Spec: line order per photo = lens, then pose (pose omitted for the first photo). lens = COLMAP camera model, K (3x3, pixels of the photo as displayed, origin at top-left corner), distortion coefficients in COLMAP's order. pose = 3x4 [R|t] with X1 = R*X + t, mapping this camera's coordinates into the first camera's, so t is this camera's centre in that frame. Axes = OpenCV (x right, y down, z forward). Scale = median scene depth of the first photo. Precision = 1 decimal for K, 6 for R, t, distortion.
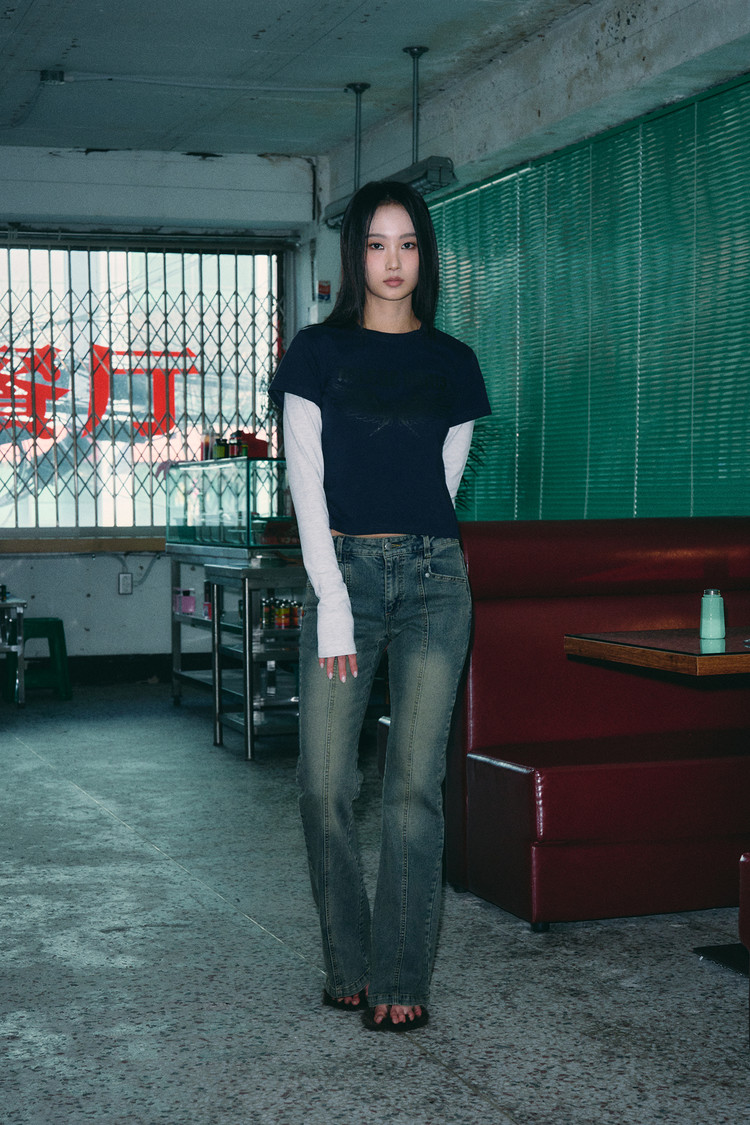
lens RADIAL K [[1873.2, 0, 375.0], [0, 1873.2, 562.5], [0, 0, 1]] dist [0.021226, -0.129562]
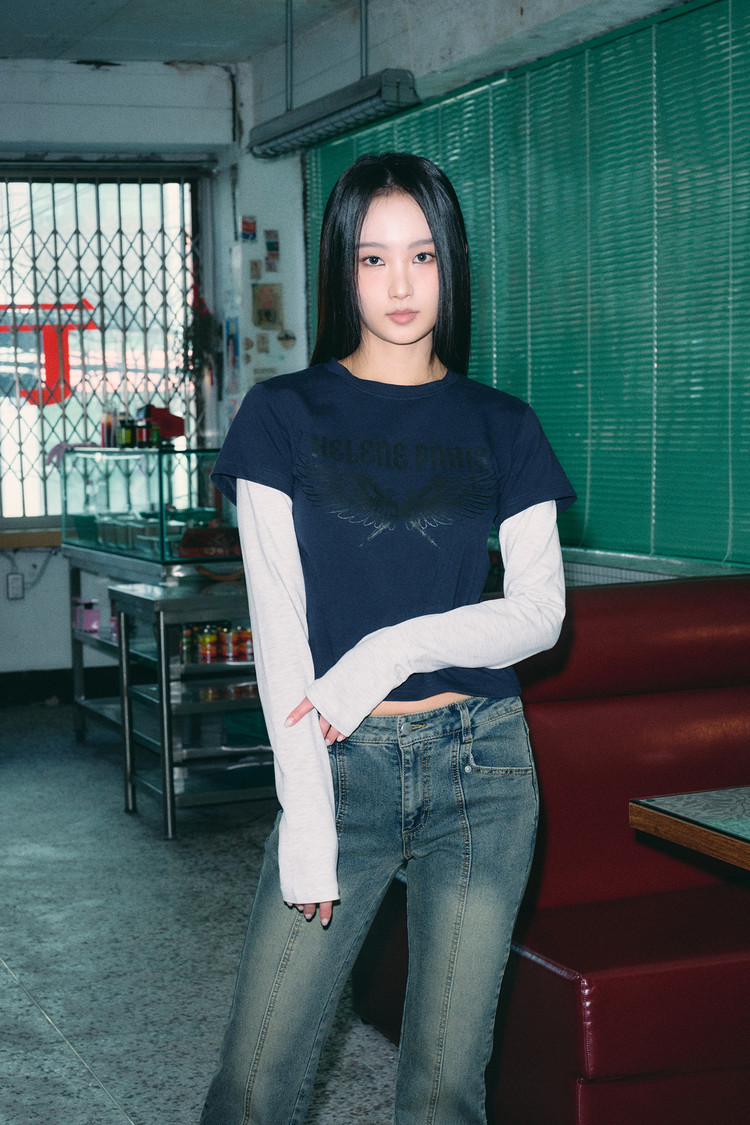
lens RADIAL K [[1980.7, 0, 375.0], [0, 1980.7, 562.5], [0, 0, 1]] dist [-0.008674, 0.035270]
pose [[0.999119, -0.020432, 0.036669, -0.006910], [0.018889, 0.998942, 0.041935, -0.035334], [-0.037487, -0.041205, 0.998447, 0.130327]]
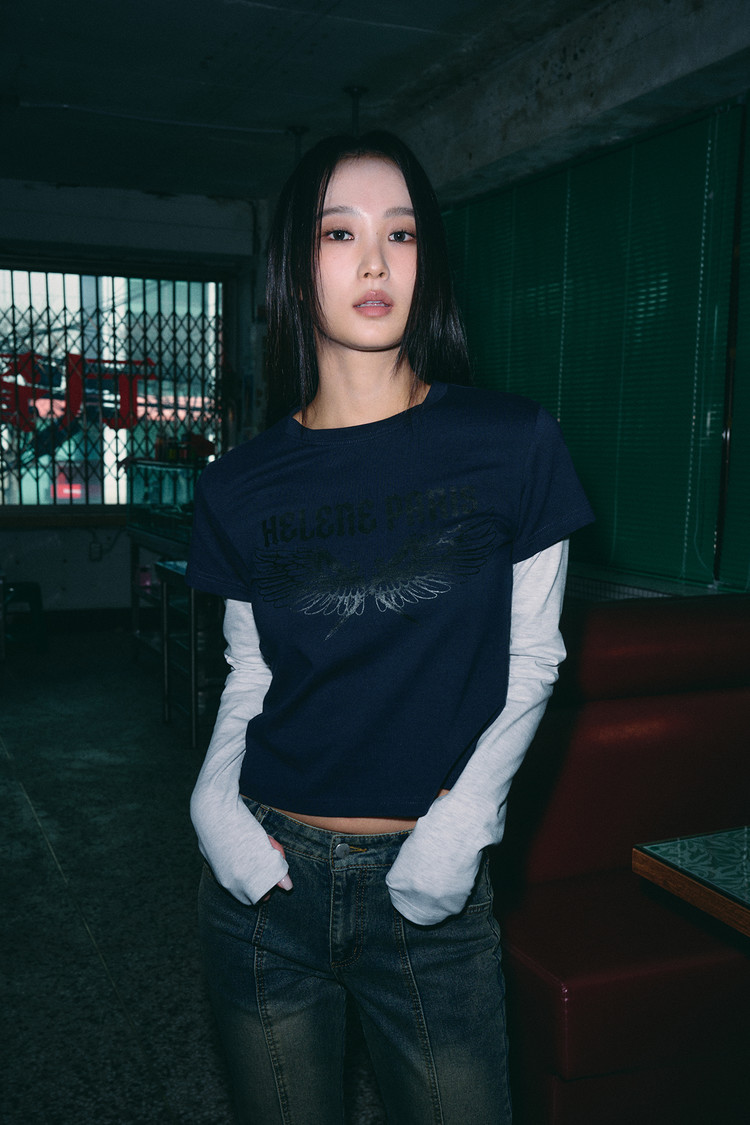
lens RADIAL K [[1137.8, 0, 375.0], [0, 1137.8, 562.5], [0, 0, 1]] dist [-0.004662, 0.168080]
pose [[0.996486, 0.012398, 0.082839, -0.014010], [-0.018576, 0.997068, 0.074232, -0.043088], [-0.081676, -0.075510, 0.993794, 0.264797]]
